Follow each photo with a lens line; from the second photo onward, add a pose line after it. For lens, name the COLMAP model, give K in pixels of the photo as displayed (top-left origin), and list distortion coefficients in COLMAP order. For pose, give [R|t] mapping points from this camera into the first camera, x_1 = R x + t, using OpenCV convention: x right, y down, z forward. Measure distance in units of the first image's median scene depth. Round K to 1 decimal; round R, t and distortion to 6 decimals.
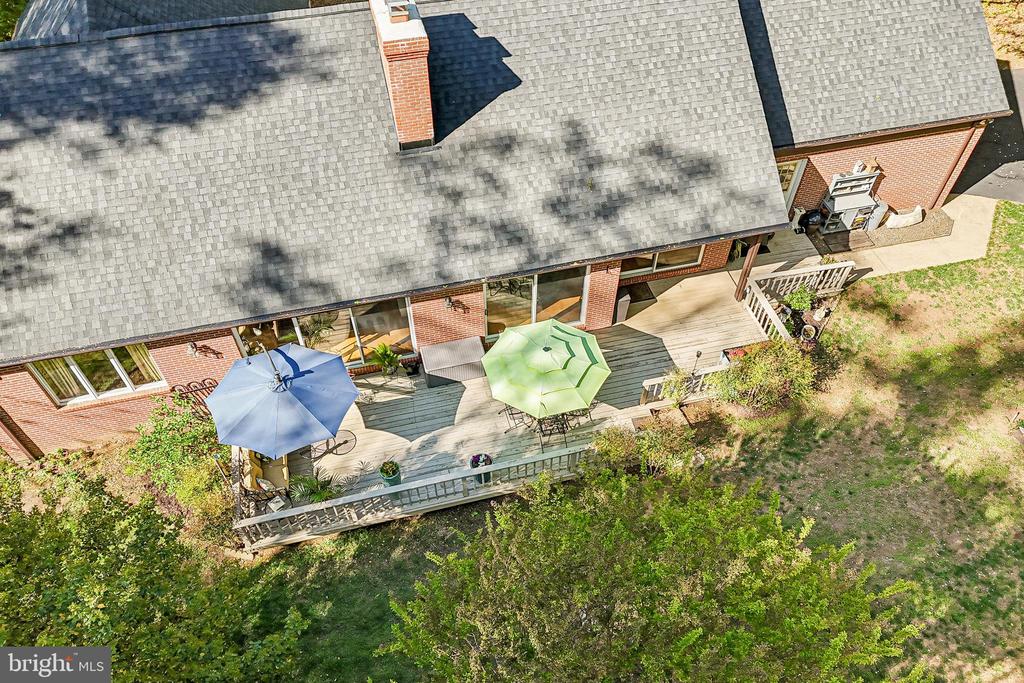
lens RADIAL K [[754.0, 0, 500.9], [0, 754.0, 341.6], [0, 0, 1]] dist [0.000499, -0.008273]
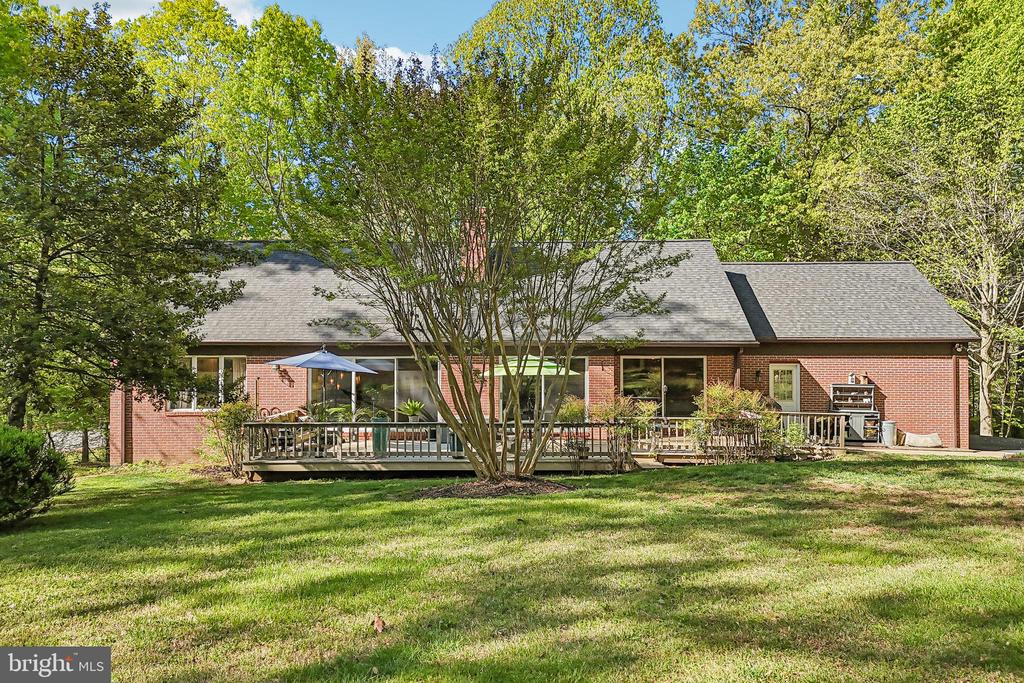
lens RADIAL K [[756.3, 0, 512.0], [0, 756.3, 341.5], [0, 0, 1]] dist [0.003242, -0.001379]
pose [[0.967041, 0.003068, -0.254603, 0.296246], [-0.199442, 0.630742, -0.749925, 0.792344], [0.158288, 0.775986, 0.610565, 0.181741]]
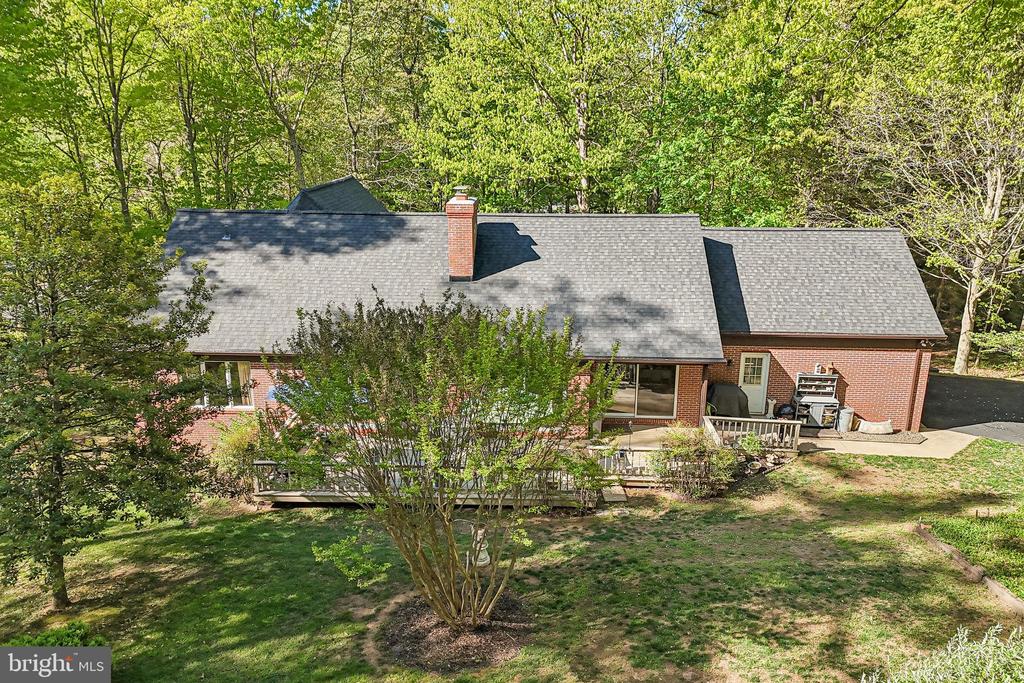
lens RADIAL K [[754.7, 0, 512.0], [0, 754.7, 341.5], [0, 0, 1]] dist [-0.004094, 0.001570]
pose [[0.960289, 0.085666, -0.265531, 0.355175], [-0.219589, 0.819163, -0.529861, 0.551448], [0.172122, 0.567127, 0.805444, -0.113946]]
